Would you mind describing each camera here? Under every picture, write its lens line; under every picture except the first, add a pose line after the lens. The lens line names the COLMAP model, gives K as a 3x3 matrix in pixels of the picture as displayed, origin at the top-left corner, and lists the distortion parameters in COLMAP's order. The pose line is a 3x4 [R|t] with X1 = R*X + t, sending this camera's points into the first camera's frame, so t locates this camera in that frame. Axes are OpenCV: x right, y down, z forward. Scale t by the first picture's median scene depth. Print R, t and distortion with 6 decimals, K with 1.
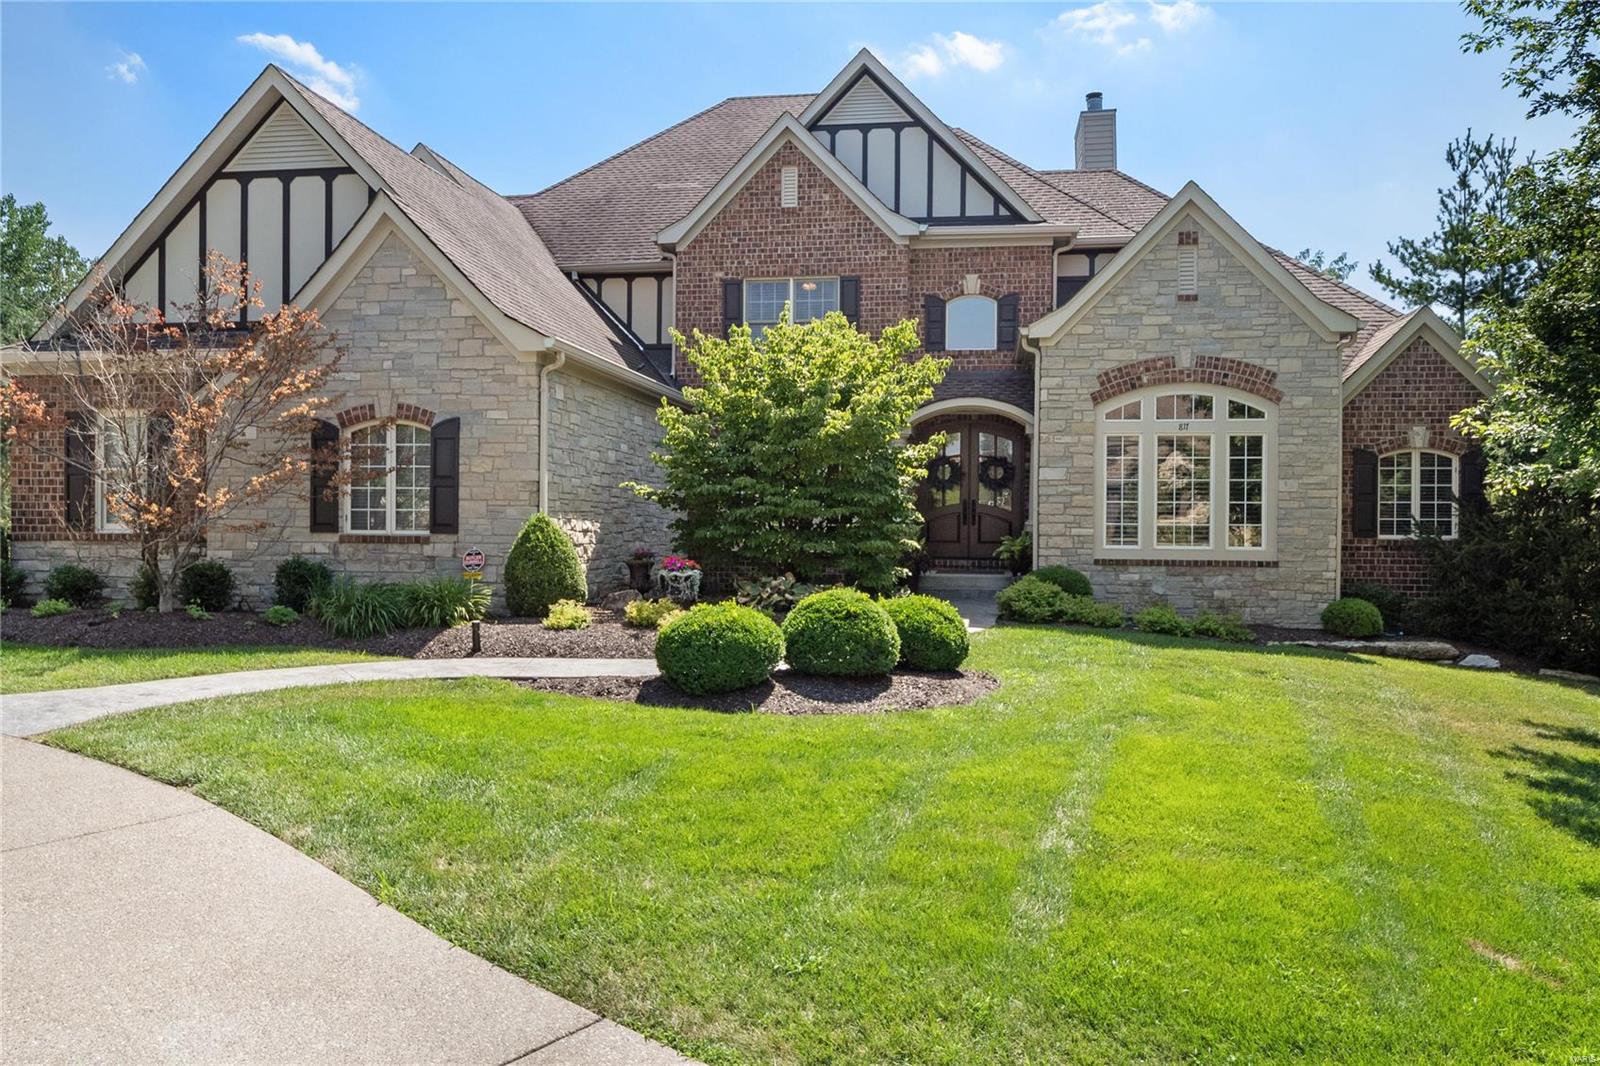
lens RADIAL K [[1157.0, 0, 800.3], [0, 1157.0, 527.0], [0, 0, 1]] dist [0.005183, 0.000776]
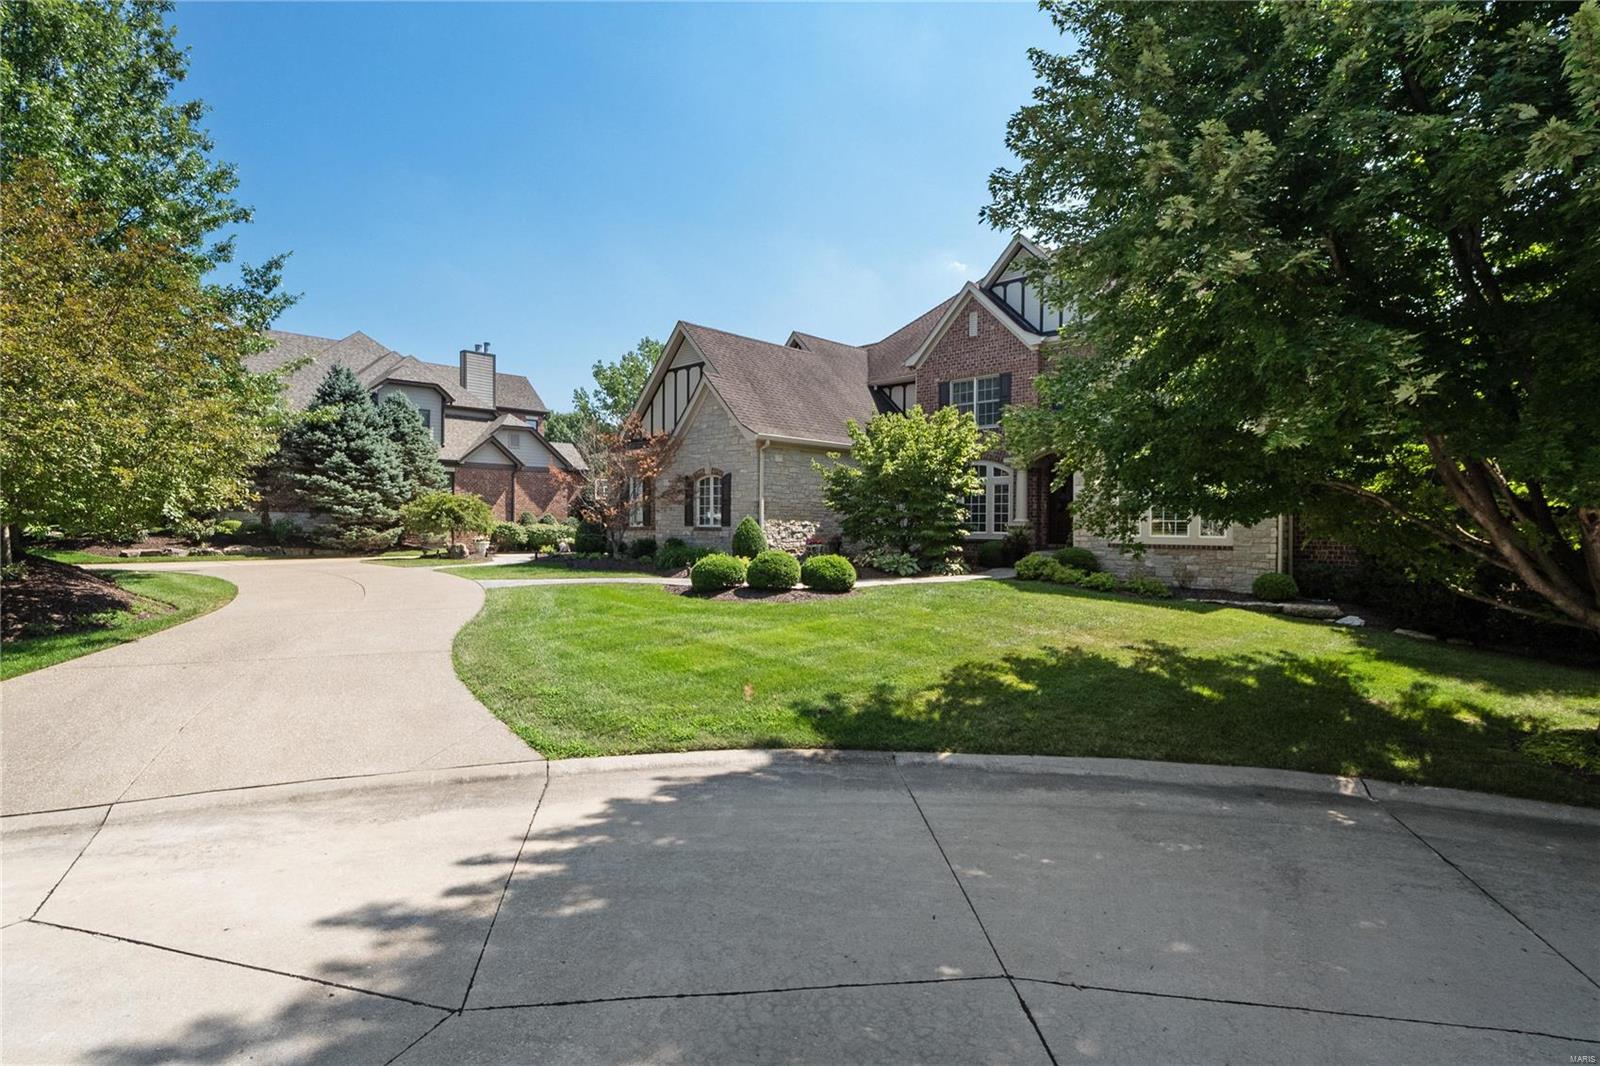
lens RADIAL K [[748.8, 0, 798.8], [0, 748.8, 535.3], [0, 0, 1]] dist [0.000710, -0.000029]
pose [[0.824963, 0.006108, -0.565153, 0.555066], [0.000907, 0.999926, 0.012130, 0.005008], [0.565185, -0.010519, 0.824897, -0.080712]]
